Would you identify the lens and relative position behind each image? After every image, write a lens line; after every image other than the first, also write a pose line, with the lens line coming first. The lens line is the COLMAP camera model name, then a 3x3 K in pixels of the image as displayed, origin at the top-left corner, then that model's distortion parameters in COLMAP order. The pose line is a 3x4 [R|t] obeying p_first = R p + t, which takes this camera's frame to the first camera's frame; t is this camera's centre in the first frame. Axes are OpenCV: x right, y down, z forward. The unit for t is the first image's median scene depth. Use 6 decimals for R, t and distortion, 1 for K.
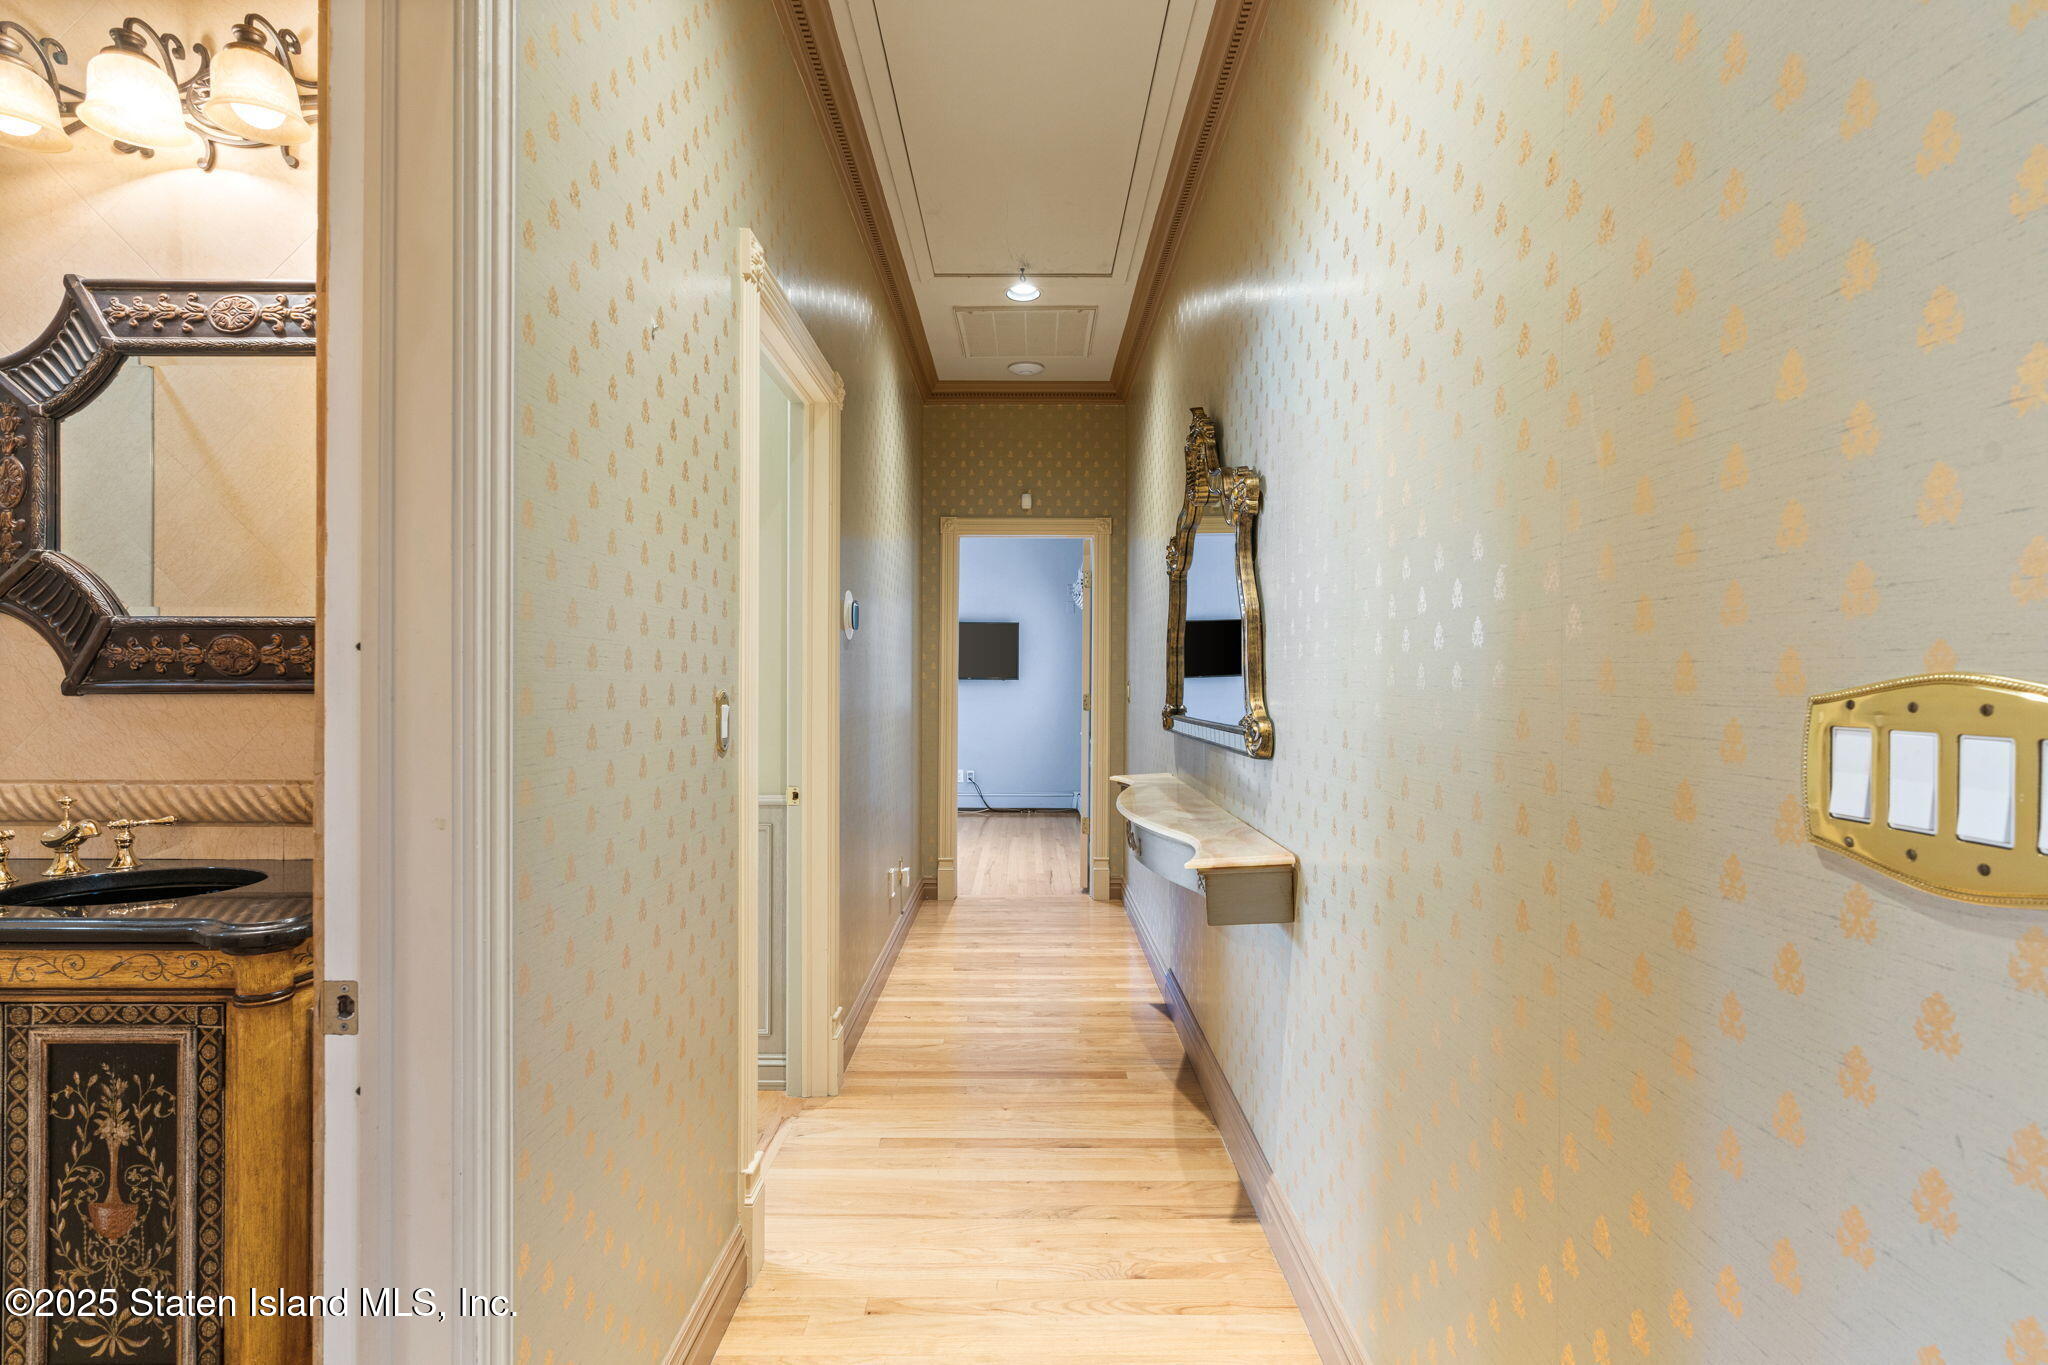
lens RADIAL K [[926.0, 0, 1034.3], [0, 926.0, 679.1], [0, 0, 1]] dist [-0.003530, 0.000030]
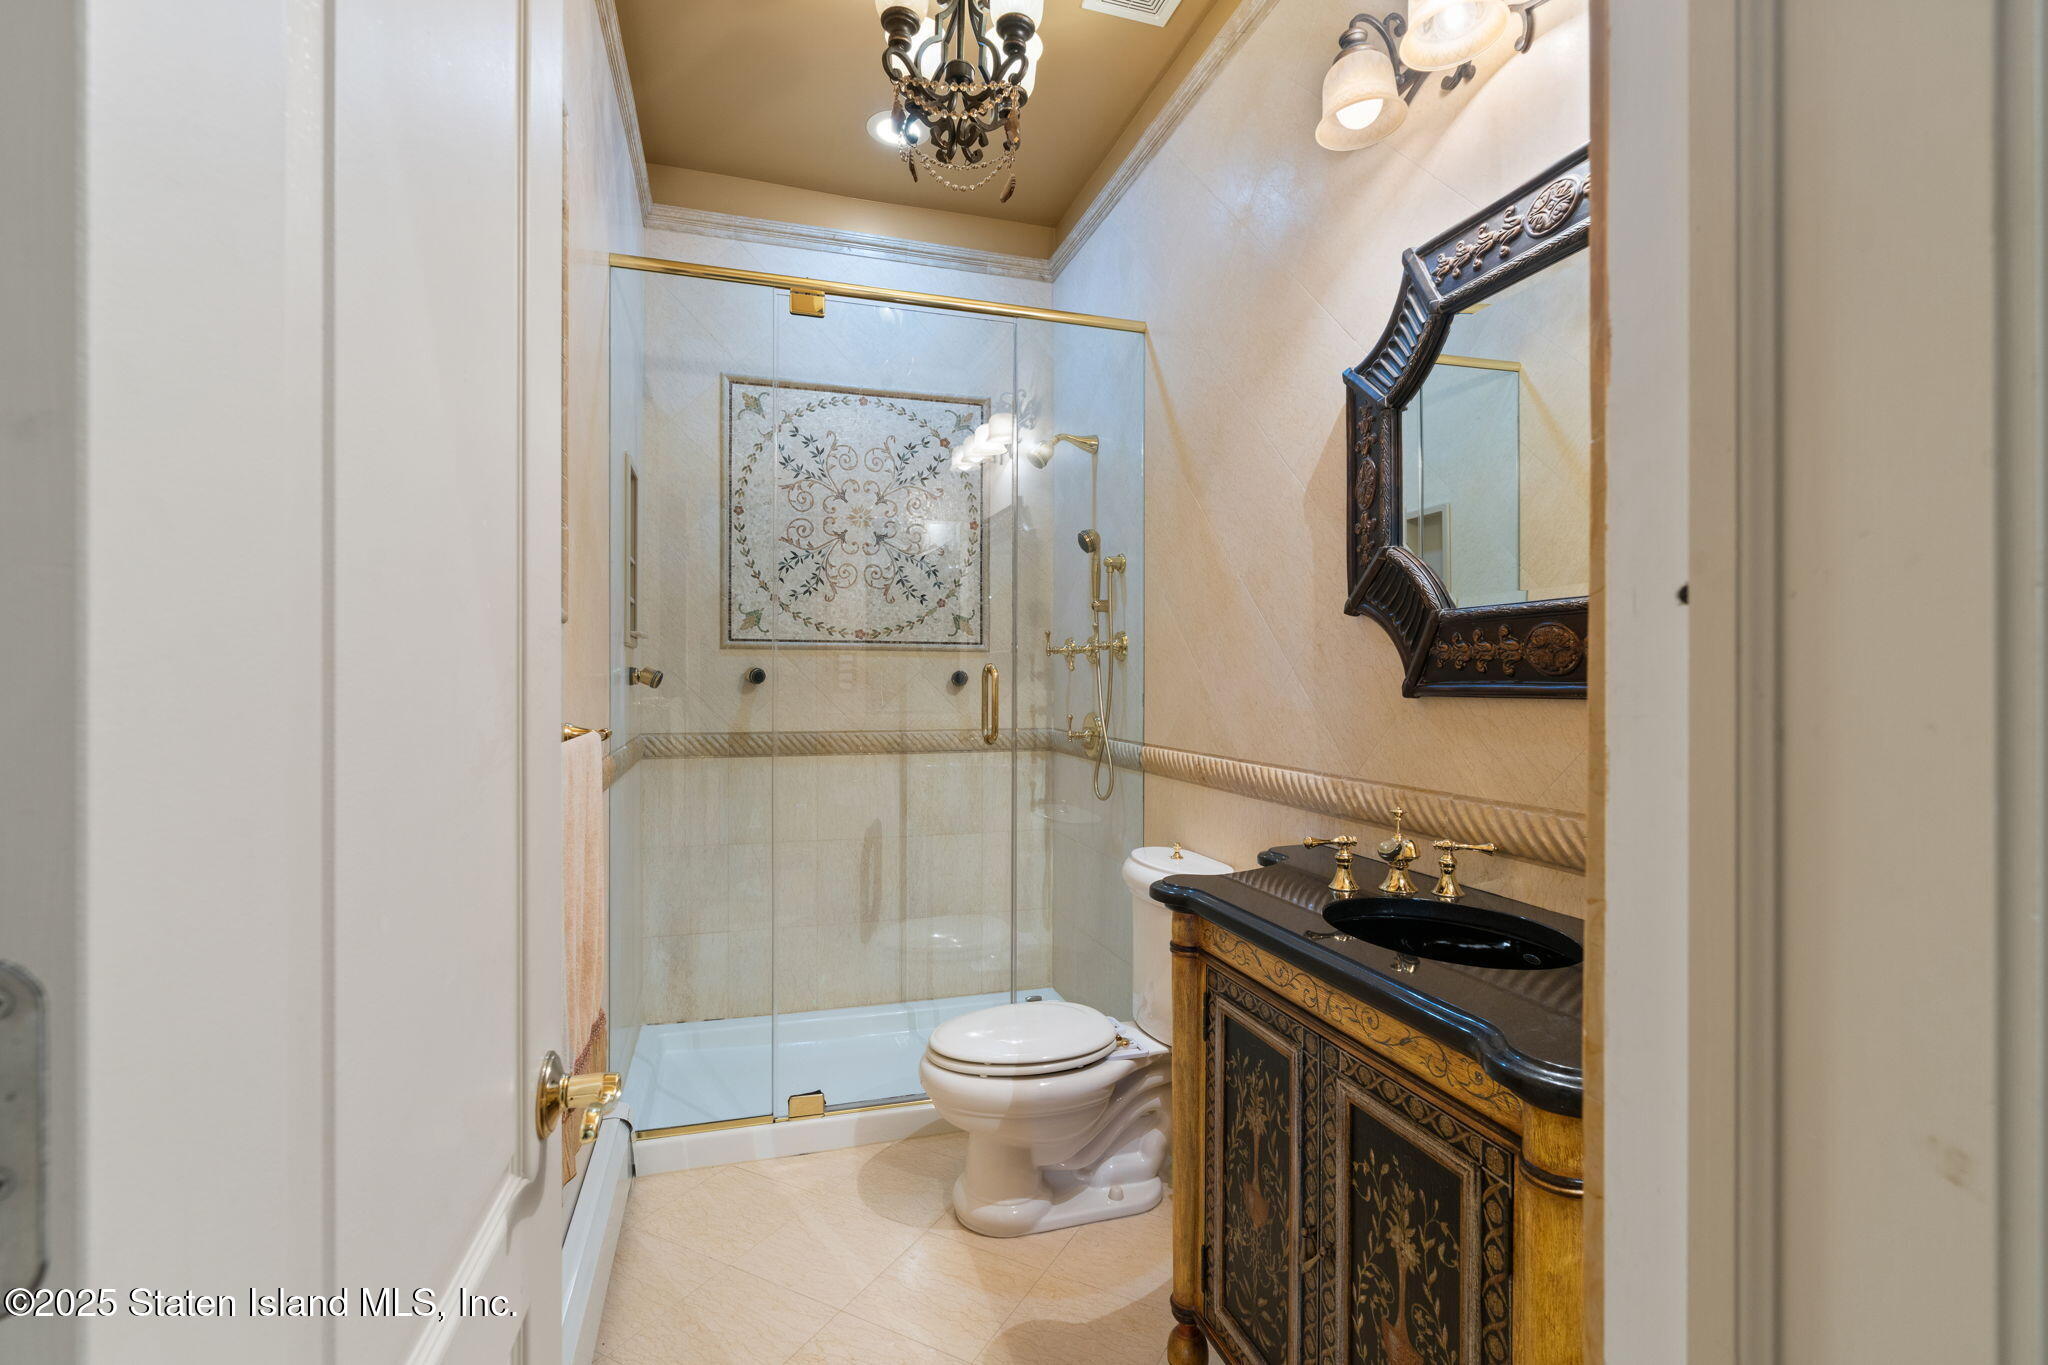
lens RADIAL K [[926.0, 0, 1034.3], [0, 926.0, 679.1], [0, 0, 1]] dist [-0.003530, 0.000030]
pose [[0.289407, -0.002176, -0.957204, -0.267826], [-0.000221, 0.999997, -0.002340, 0.001269], [0.957206, 0.000889, 0.289406, 0.383245]]
